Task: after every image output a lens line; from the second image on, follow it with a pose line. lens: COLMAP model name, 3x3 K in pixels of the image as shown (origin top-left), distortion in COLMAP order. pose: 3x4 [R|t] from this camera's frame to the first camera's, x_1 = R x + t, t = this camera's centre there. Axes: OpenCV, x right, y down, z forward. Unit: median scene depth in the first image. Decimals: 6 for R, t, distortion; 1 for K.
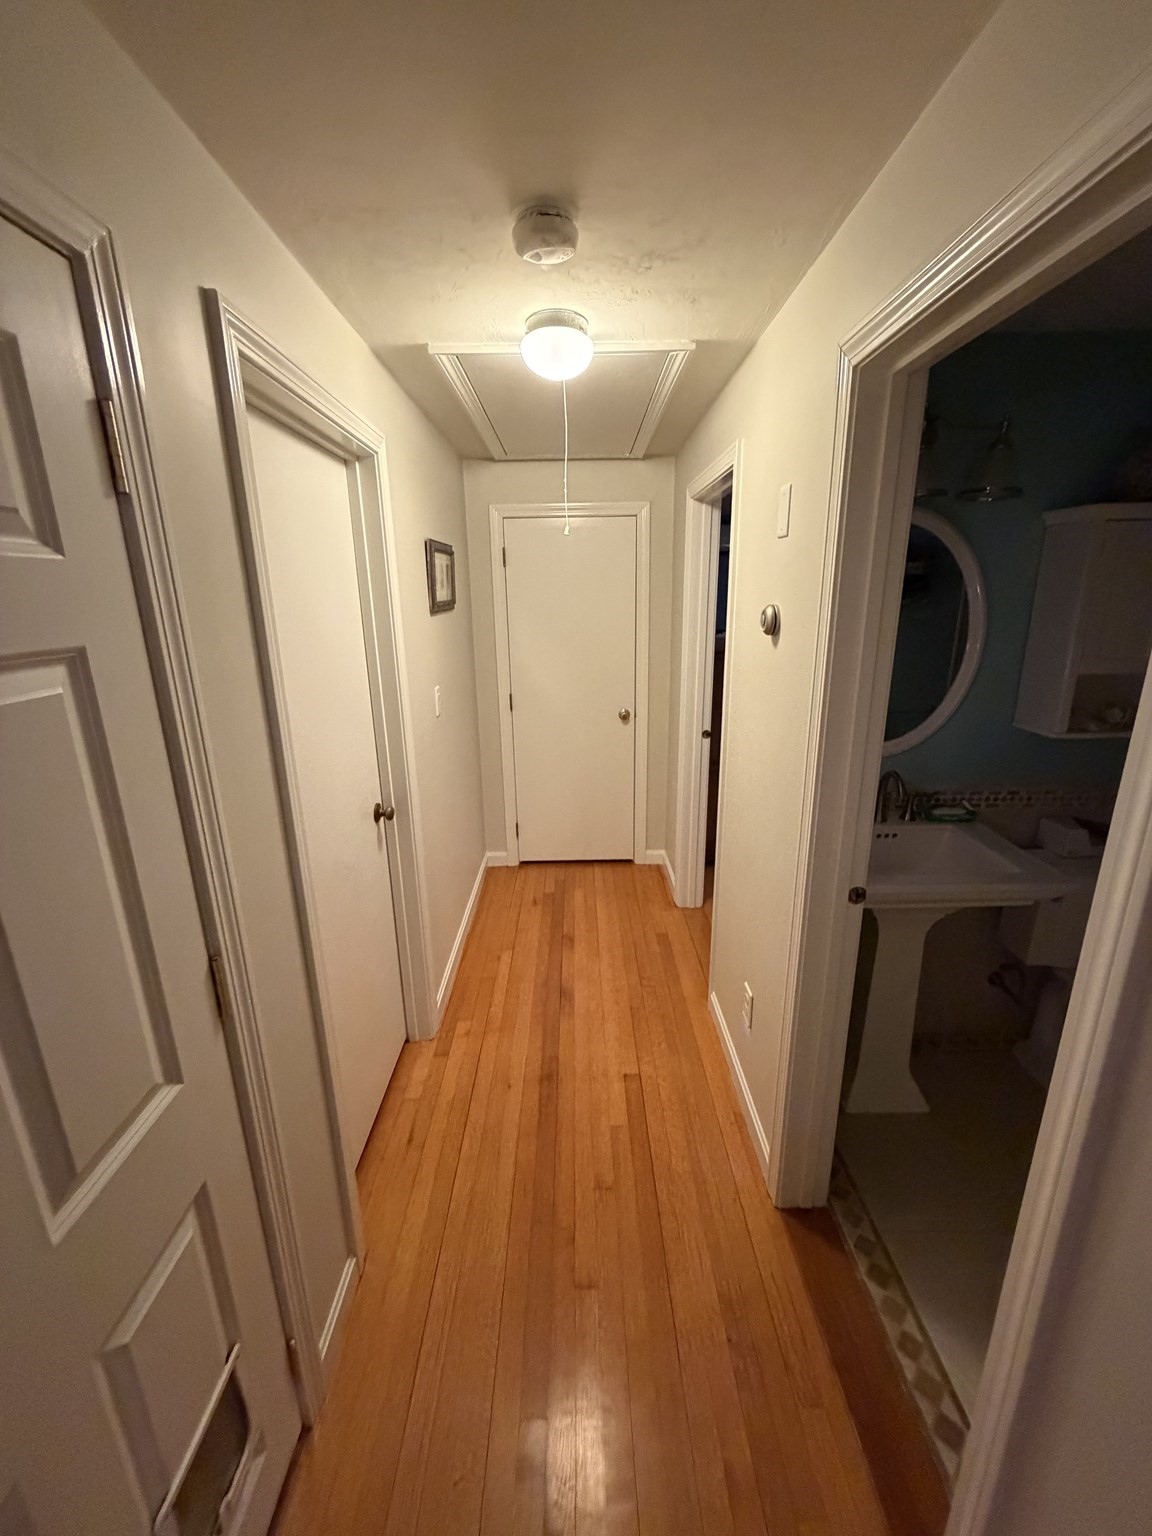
lens RADIAL K [[611.9, 0, 576.8], [0, 611.9, 763.5], [0, 0, 1]] dist [-0.000098, 0.000452]
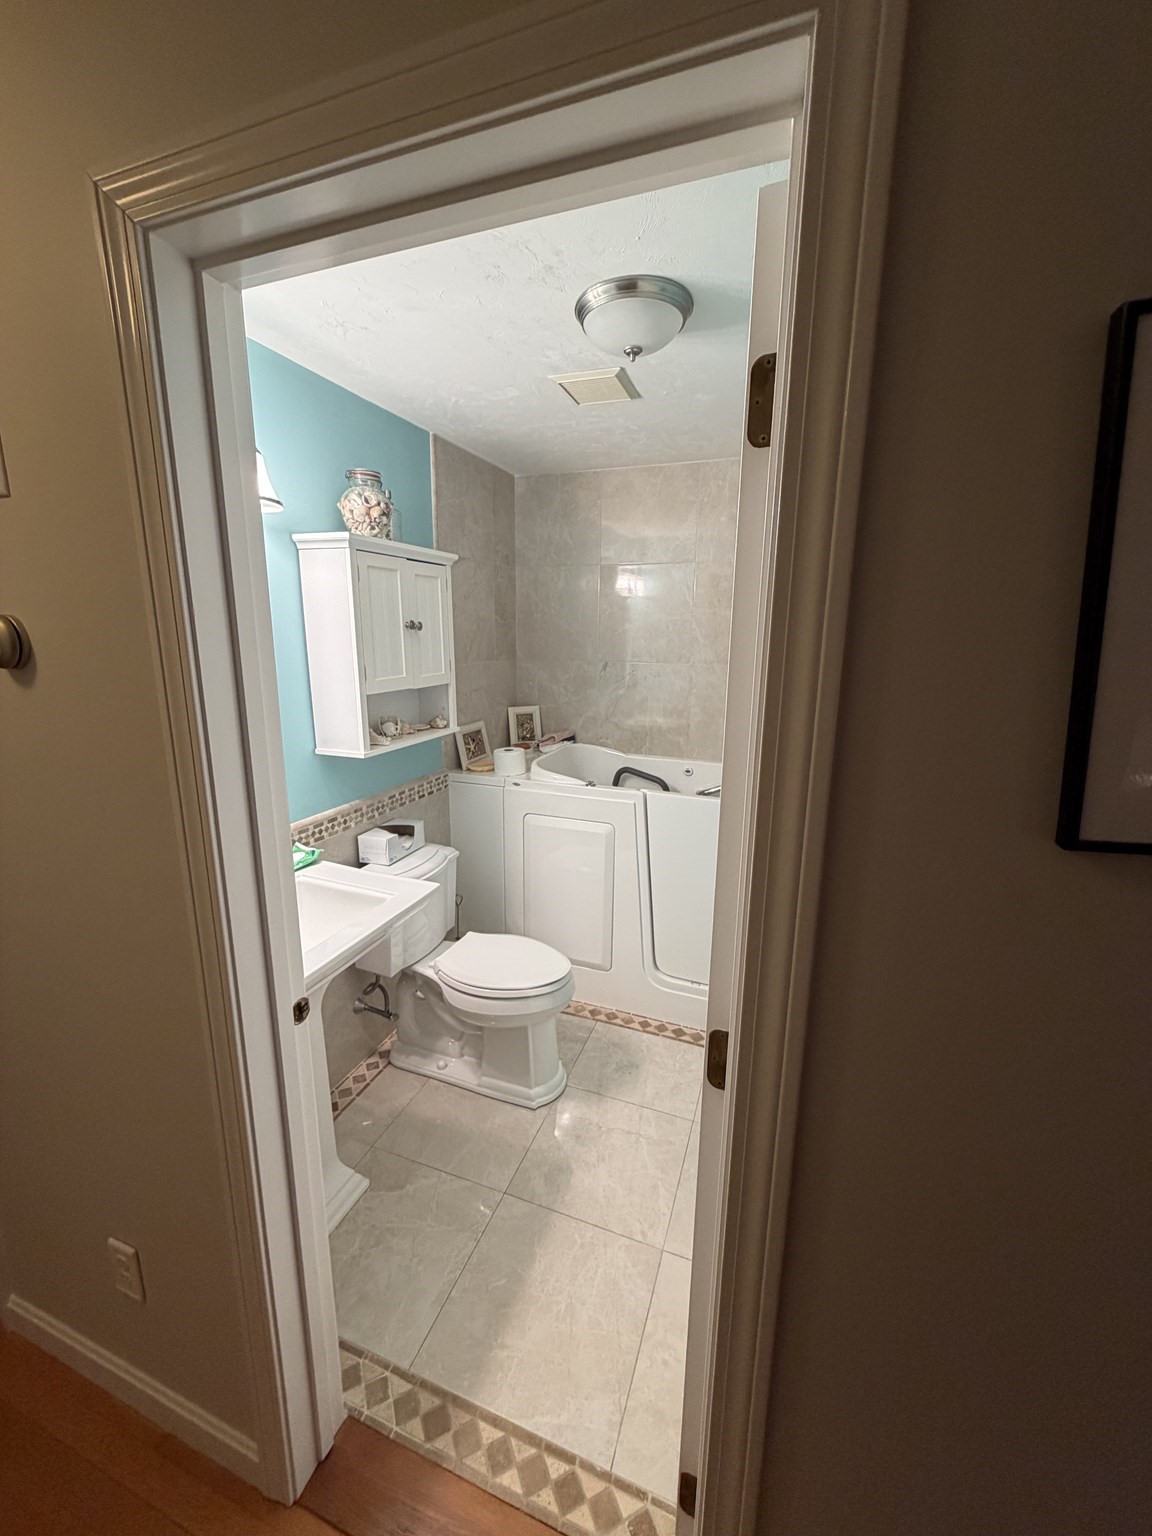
lens RADIAL K [[611.9, 0, 576.8], [0, 611.9, 763.5], [0, 0, 1]] dist [-0.000098, 0.000452]
pose [[0.354816, -0.179475, 0.917548, -0.027755], [0.235768, 0.966861, 0.097949, -0.043079], [-0.904720, 0.181575, 0.385372, 0.253837]]
